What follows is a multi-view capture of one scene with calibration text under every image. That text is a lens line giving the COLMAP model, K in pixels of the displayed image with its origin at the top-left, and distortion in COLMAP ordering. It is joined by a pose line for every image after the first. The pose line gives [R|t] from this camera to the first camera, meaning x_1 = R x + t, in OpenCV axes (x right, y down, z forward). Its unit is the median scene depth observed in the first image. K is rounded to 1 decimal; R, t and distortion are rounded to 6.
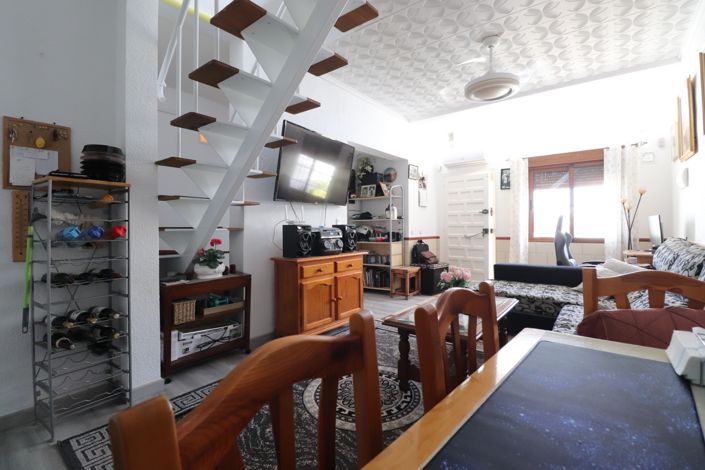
lens RADIAL K [[325.6, 0, 355.1], [0, 325.6, 228.5], [0, 0, 1]] dist [0.001219, -0.013636]
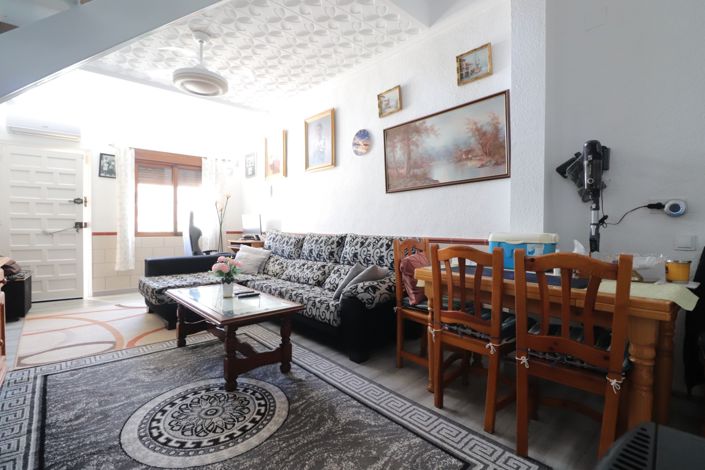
lens RADIAL K [[325.6, 0, 355.1], [0, 325.6, 228.5], [0, 0, 1]] dist [0.001219, -0.013636]
pose [[0.173306, -0.000632, 0.984868, -0.289301], [-0.004835, 0.999987, 0.001493, 0.012164], [-0.984856, -0.005021, 0.173301, 0.201346]]
